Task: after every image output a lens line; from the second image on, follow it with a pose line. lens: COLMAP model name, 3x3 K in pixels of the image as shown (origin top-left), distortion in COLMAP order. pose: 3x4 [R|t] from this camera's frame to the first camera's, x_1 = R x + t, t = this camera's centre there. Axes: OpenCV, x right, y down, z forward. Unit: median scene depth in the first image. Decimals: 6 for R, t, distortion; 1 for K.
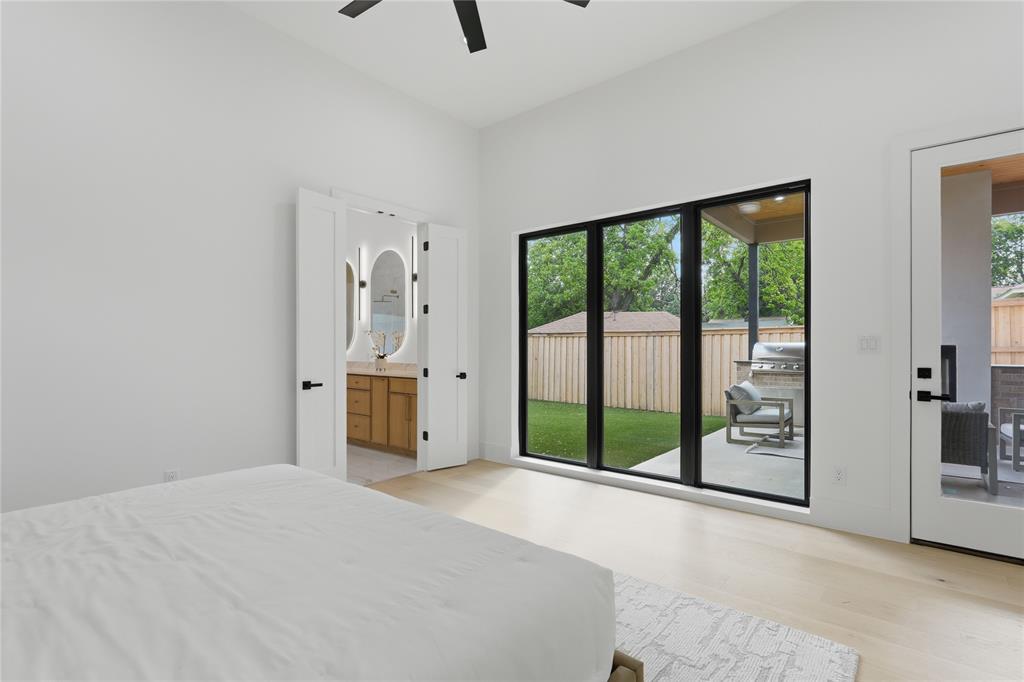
lens RADIAL K [[474.1, 0, 510.1], [0, 474.1, 346.3], [0, 0, 1]] dist [-0.005235, -0.000577]
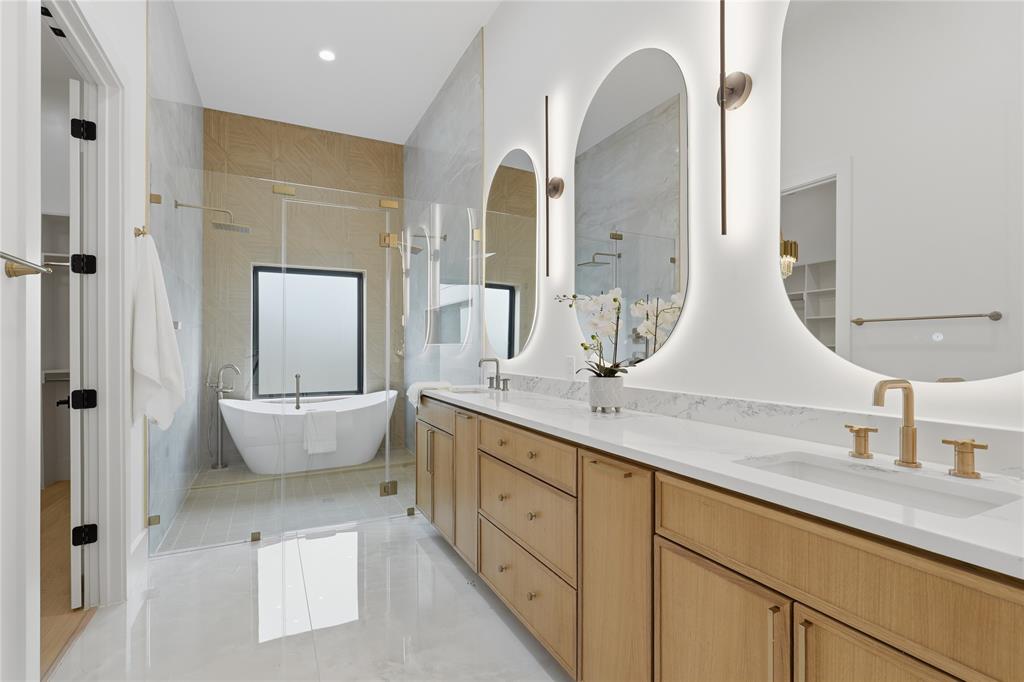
lens RADIAL K [[474.1, 0, 512.8], [0, 474.1, 345.1], [0, 0, 1]] dist [-0.005235, -0.000577]
pose [[0.916858, -0.003324, -0.399200, -0.199450], [0.004472, 0.999988, 0.001944, 0.002774], [0.399189, -0.003568, 0.916862, 0.668490]]
